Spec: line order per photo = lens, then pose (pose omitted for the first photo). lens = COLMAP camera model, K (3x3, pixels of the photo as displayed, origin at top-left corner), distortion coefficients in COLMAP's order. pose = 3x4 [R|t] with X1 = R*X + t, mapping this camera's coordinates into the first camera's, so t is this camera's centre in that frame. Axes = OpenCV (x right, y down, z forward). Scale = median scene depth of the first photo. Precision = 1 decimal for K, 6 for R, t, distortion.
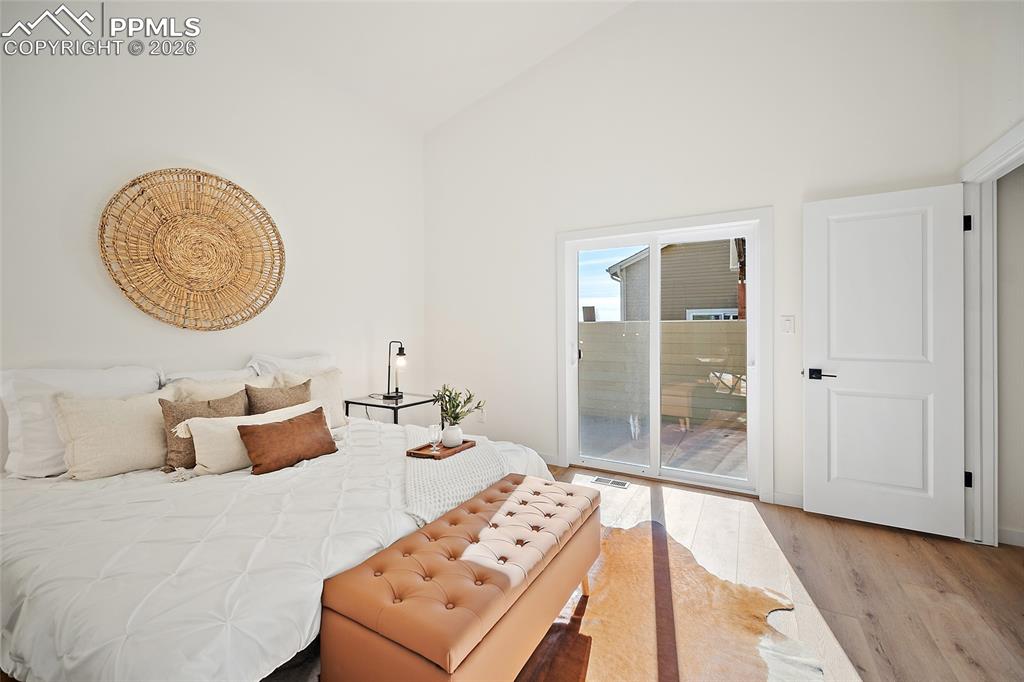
lens RADIAL K [[406.4, 0, 516.4], [0, 406.4, 336.4], [0, 0, 1]] dist [-0.002288, -0.000379]
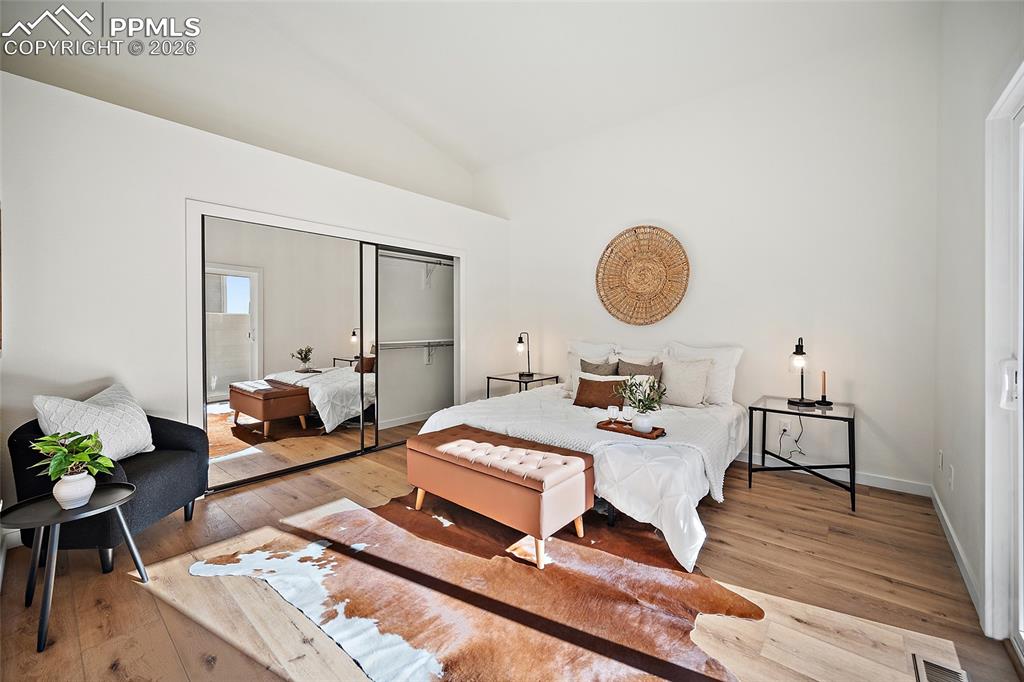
lens RADIAL K [[406.4, 0, 516.4], [0, 406.4, 336.4], [0, 0, 1]] dist [-0.002288, -0.000379]
pose [[-0.179241, 0.036473, -0.983129, 0.908164], [-0.002039, 0.999297, 0.037445, -0.029859], [0.983803, 0.008716, -0.179041, 0.819885]]
